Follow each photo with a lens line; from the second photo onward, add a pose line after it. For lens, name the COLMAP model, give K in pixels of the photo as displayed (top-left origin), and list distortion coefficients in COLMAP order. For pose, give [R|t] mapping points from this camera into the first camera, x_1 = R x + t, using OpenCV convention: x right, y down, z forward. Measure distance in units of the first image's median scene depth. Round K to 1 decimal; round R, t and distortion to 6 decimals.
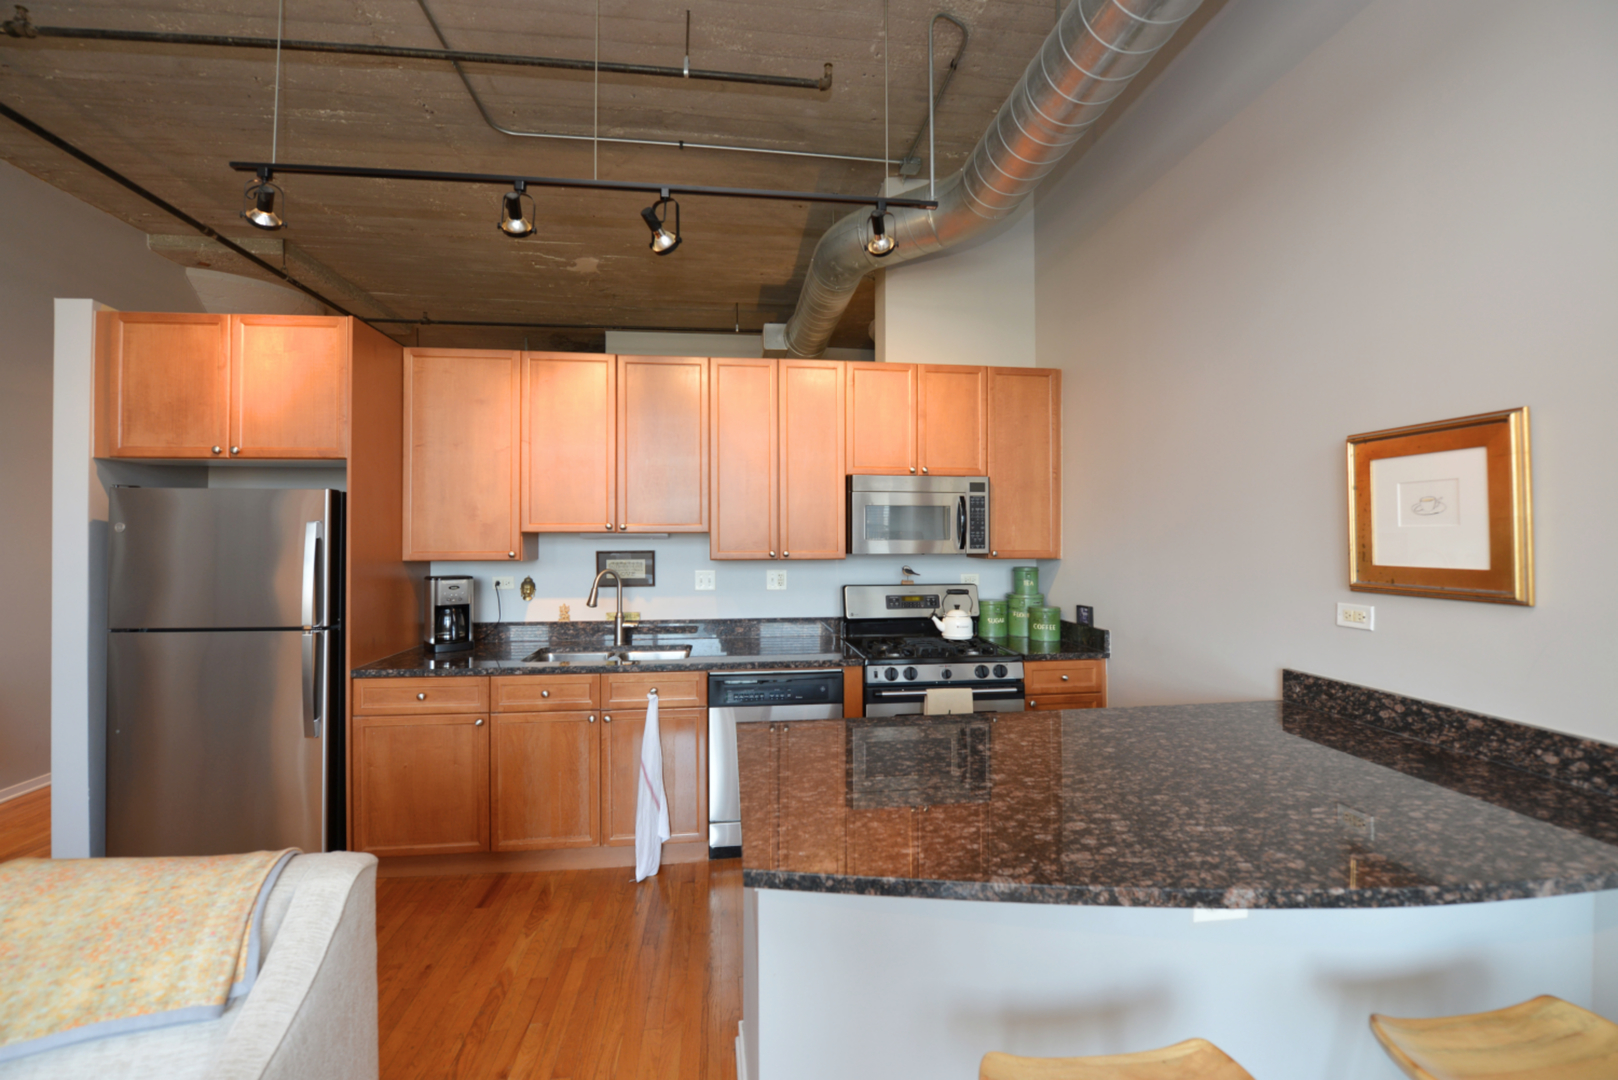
lens RADIAL K [[664.1, 0, 813.2], [0, 664.1, 533.4], [0, 0, 1]] dist [-0.022992, 0.000032]
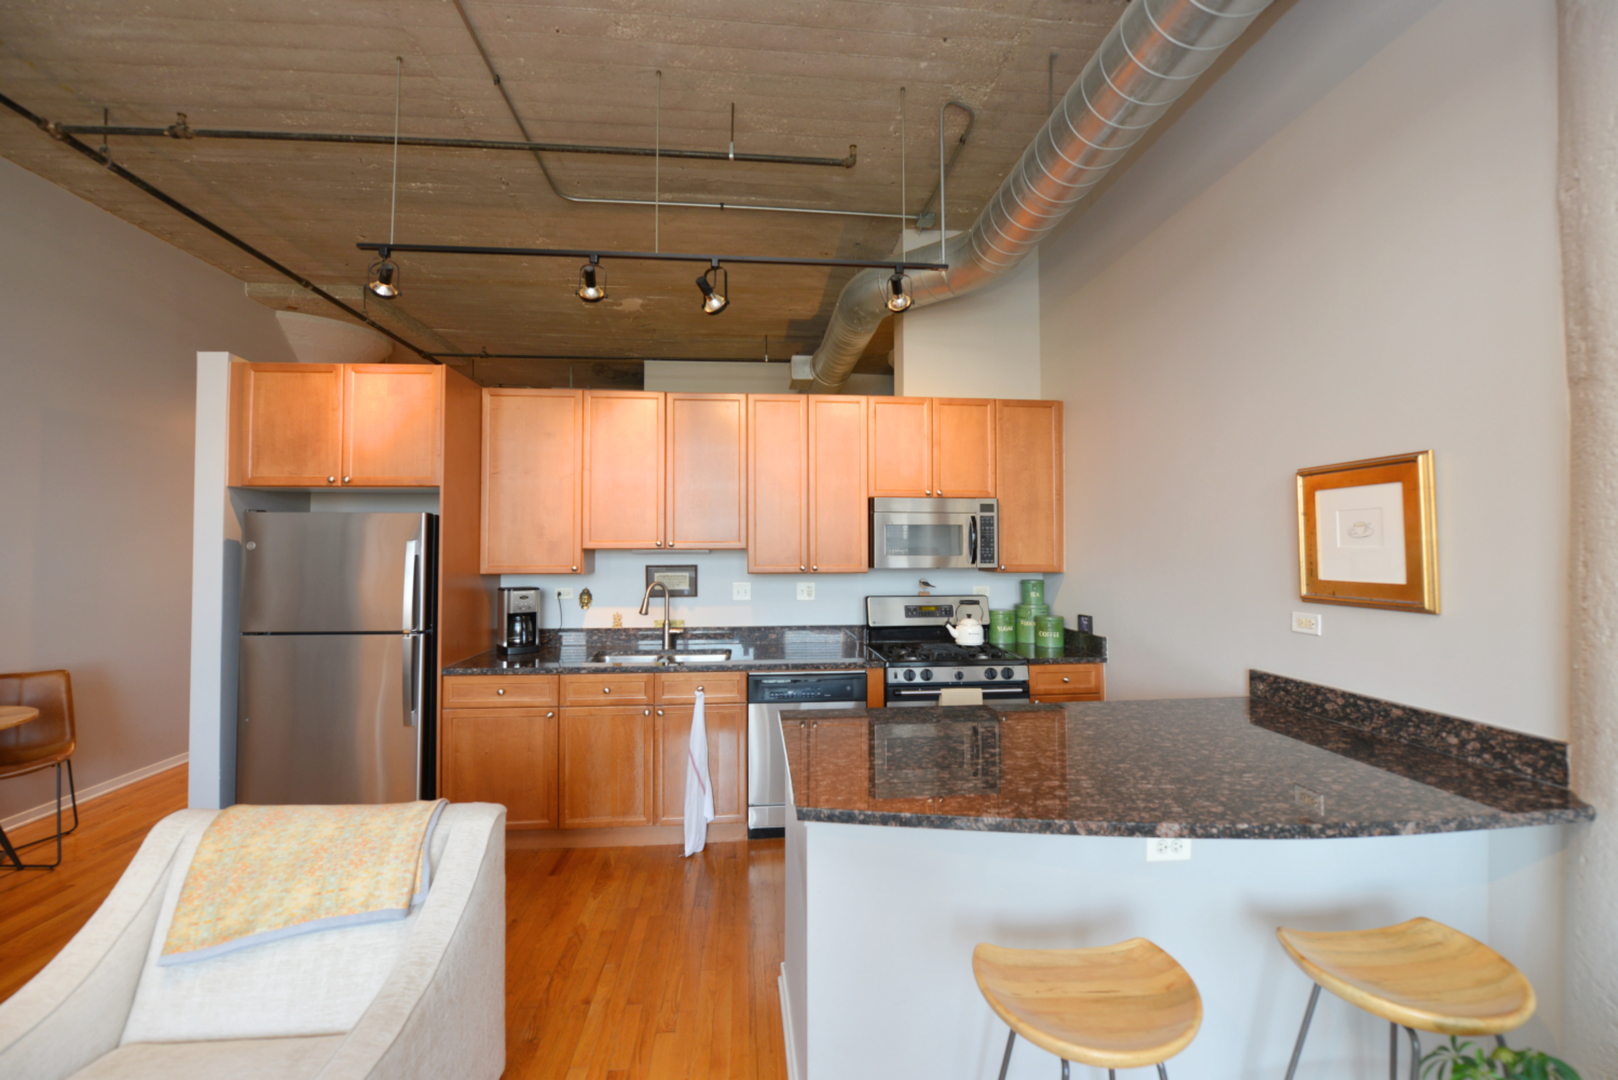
lens RADIAL K [[654.0, 0, 813.2], [0, 654.0, 532.8], [0, 0, 1]] dist [-0.021903, -0.000338]
pose [[0.999515, -0.001056, -0.031110, -0.012581], [0.000471, 0.999823, -0.018819, -0.010115], [0.031124, 0.018795, 0.999339, -0.134595]]
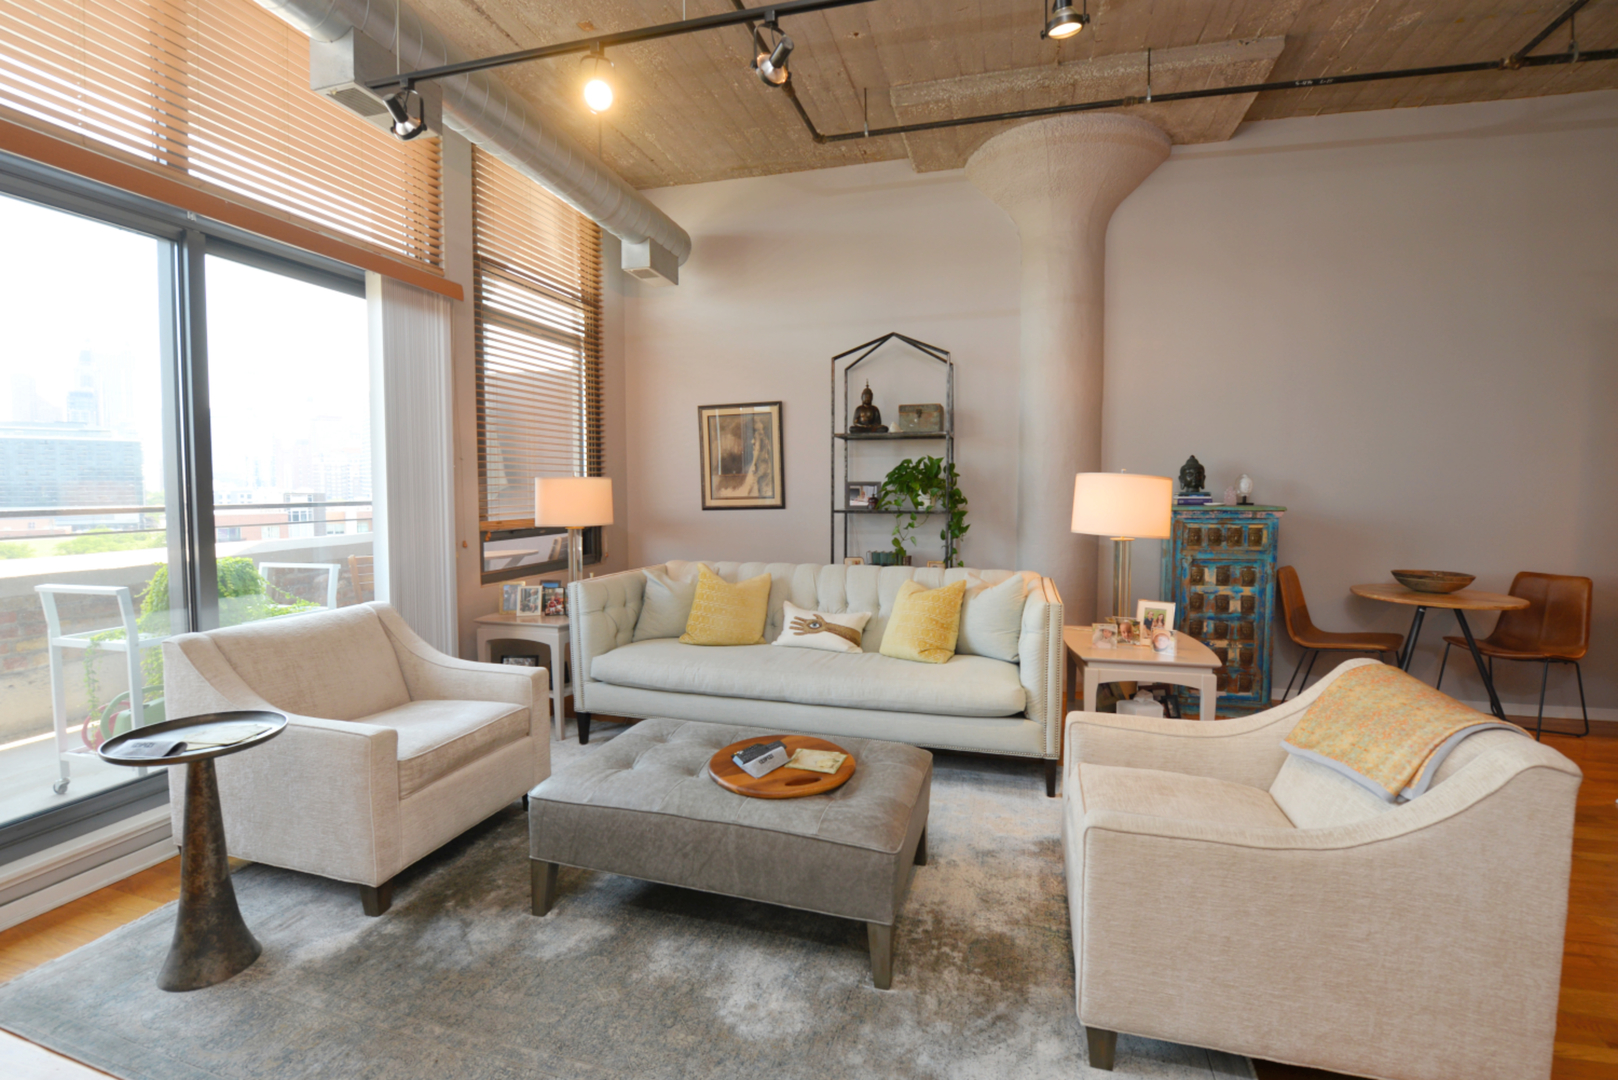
lens RADIAL K [[698.9, 0, 833.5], [0, 698.9, 519.8], [0, 0, 1]] dist [-0.021353, -0.000737]
pose [[-0.379740, 0.047829, -0.923856, 0.300368], [0.003468, 0.998729, 0.050280, 0.048185], [0.925087, 0.015890, -0.379423, 0.198842]]
